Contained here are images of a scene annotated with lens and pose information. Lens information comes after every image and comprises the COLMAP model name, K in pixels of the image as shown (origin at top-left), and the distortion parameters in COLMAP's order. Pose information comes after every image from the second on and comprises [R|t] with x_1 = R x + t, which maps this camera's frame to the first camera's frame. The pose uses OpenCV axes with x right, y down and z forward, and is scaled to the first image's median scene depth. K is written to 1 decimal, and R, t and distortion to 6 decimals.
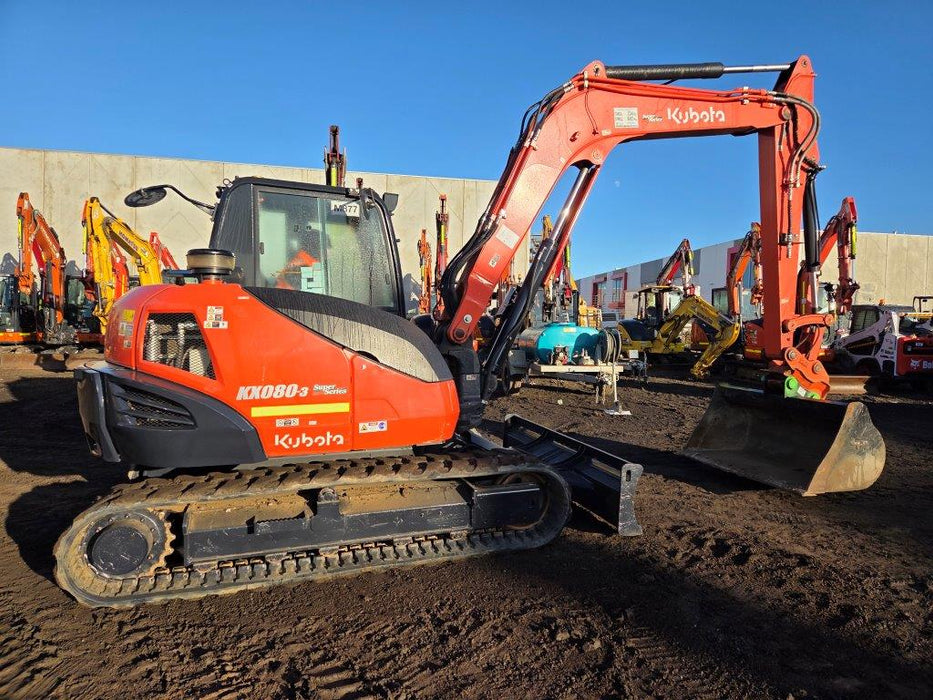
lens RADIAL K [[625.4, 0, 483.3], [0, 625.4, 337.6], [0, 0, 1]] dist [0.084982, -0.063952]
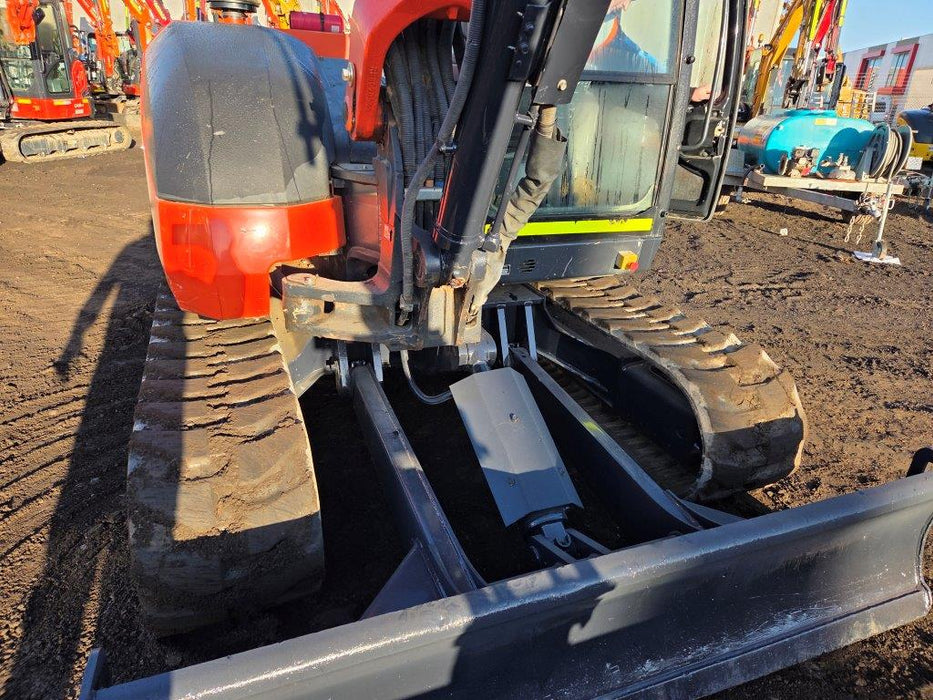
lens RADIAL K [[628.9, 0, 467.8], [0, 628.9, 347.3], [0, 0, 1]] dist [0.088531, -0.068265]
pose [[0.944507, 0.156223, -0.288965, 0.014956], [-0.050941, 0.938690, 0.340979, -0.001655], [0.324517, -0.307337, 0.894557, 0.186864]]
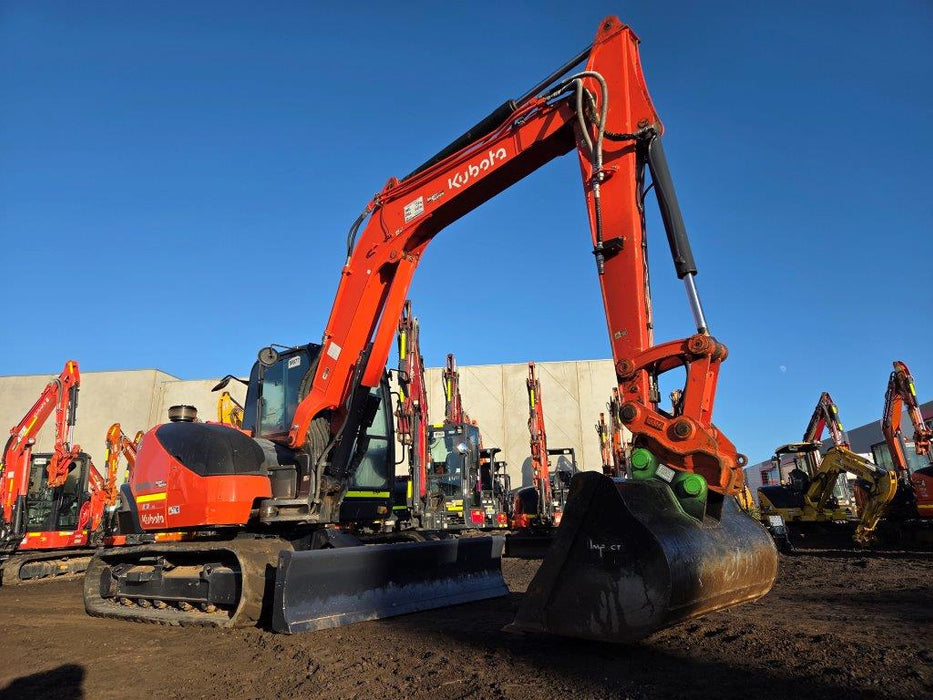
lens RADIAL K [[624.6, 0, 468.5], [0, 624.6, 340.5], [0, 0, 1]] dist [0.088389, -0.072374]
pose [[0.962782, -0.121925, -0.241216, 0.103776], [0.039169, 0.945990, -0.321822, 0.076536], [0.267426, 0.300396, 0.915558, 0.027058]]
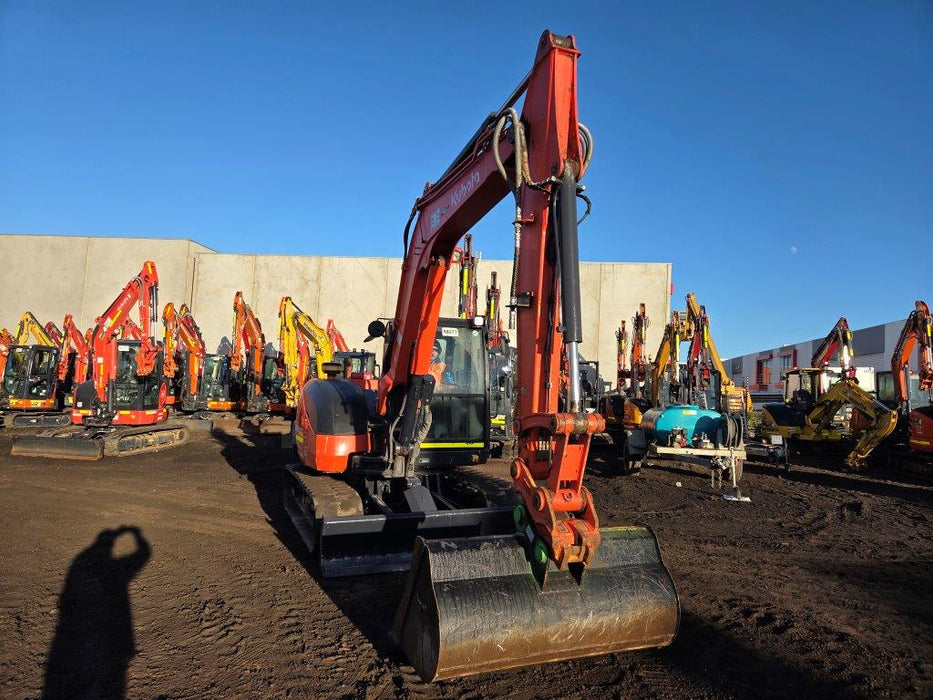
lens RADIAL K [[632.9, 0, 460.6], [0, 632.9, 343.8], [0, 0, 1]] dist [0.087414, -0.067943]
pose [[0.963818, -0.000703, -0.266559, 0.053524], [-0.028212, 0.994111, -0.104631, -0.003881], [0.265063, 0.108365, 0.958122, -0.099574]]
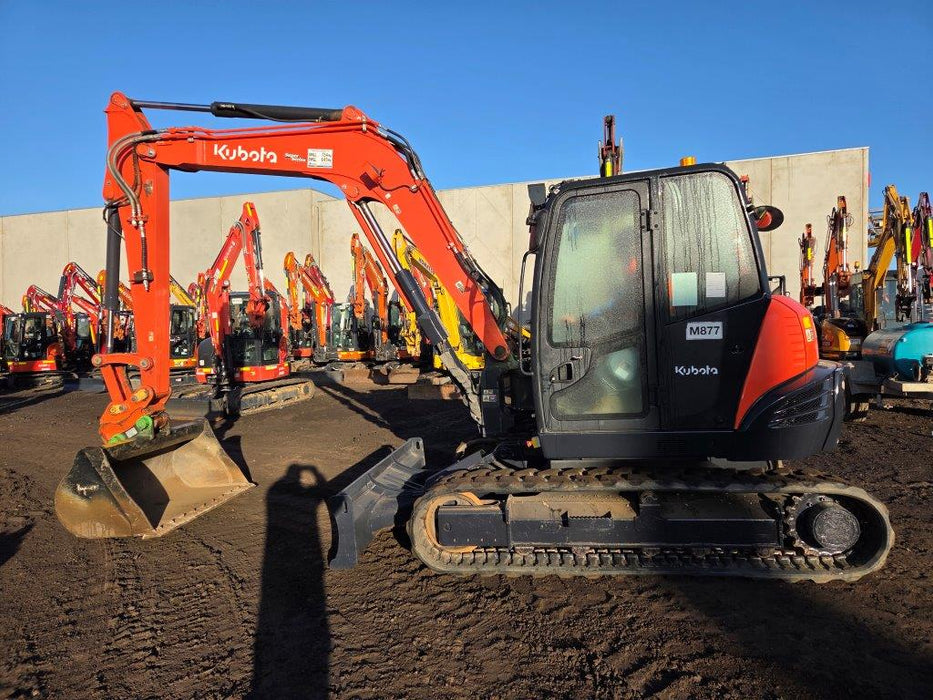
lens RADIAL K [[625.6, 0, 462.9], [0, 625.6, 339.5], [0, 0, 1]] dist [0.090243, -0.072971]
pose [[0.883265, -0.032886, -0.467719, -0.007038], [0.028517, 0.999458, -0.016420, -0.007094], [0.468005, 0.001166, 0.883725, 0.088011]]
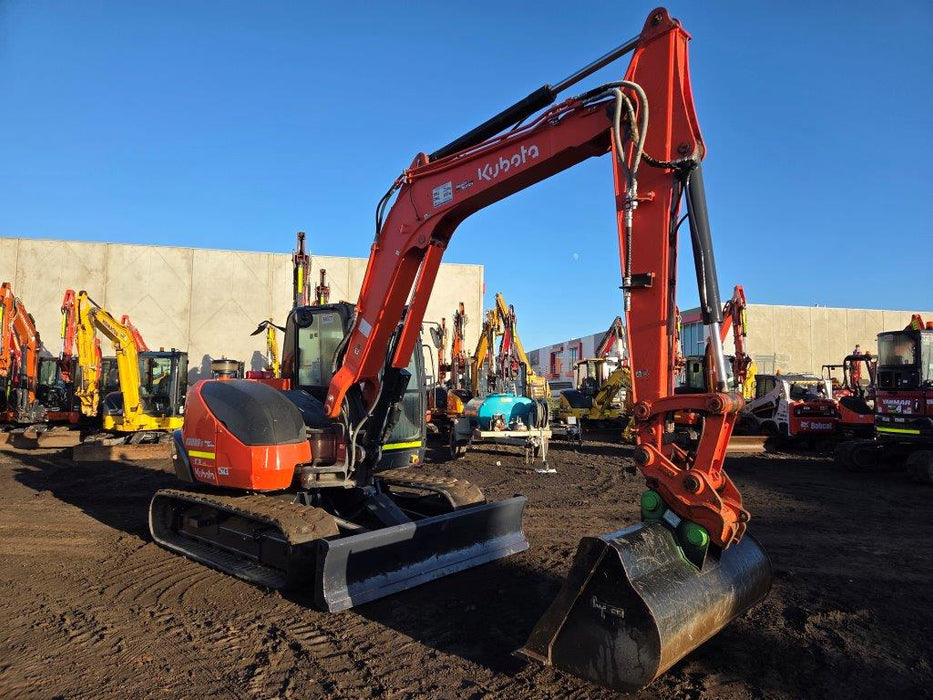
lens RADIAL K [[622.9, 0, 486.7], [0, 622.9, 344.5], [0, 0, 1]] dist [0.093675, -0.072443]
pose [[0.997961, -0.011351, 0.062809, 0.028426], [0.017539, 0.994947, -0.098859, -0.001021], [-0.061370, 0.099759, 0.993117, -0.140713]]
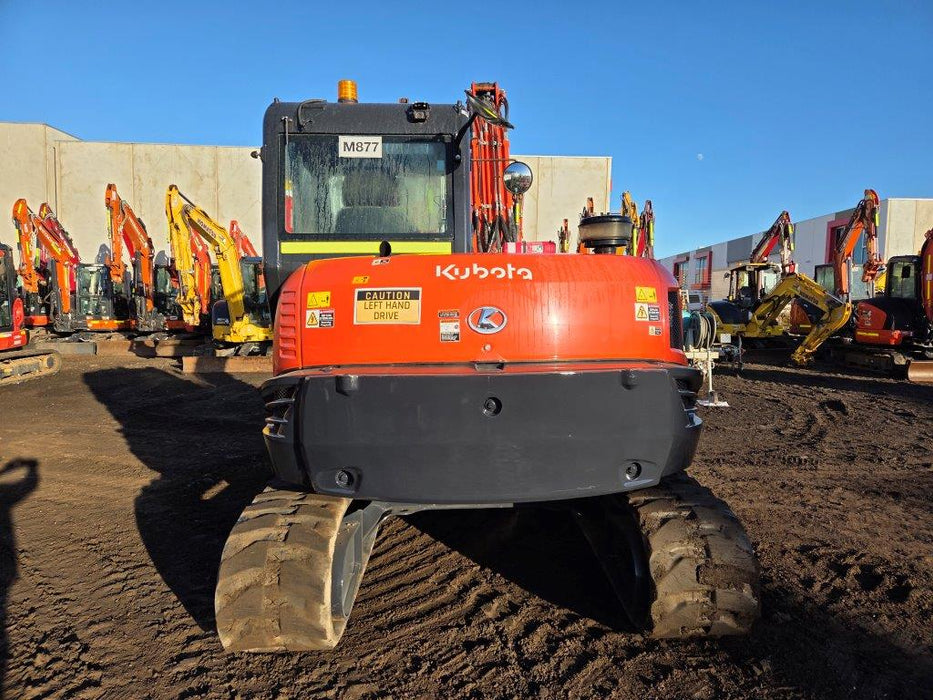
lens RADIAL K [[628.5, 0, 482.5], [0, 628.5, 350.0], [0, 0, 1]] dist [0.091443, -0.077683]
pose [[0.993097, -0.002841, -0.117264, -0.007155], [0.008029, 0.999008, 0.043798, -0.000640], [0.117023, -0.044437, 0.992135, 0.044572]]
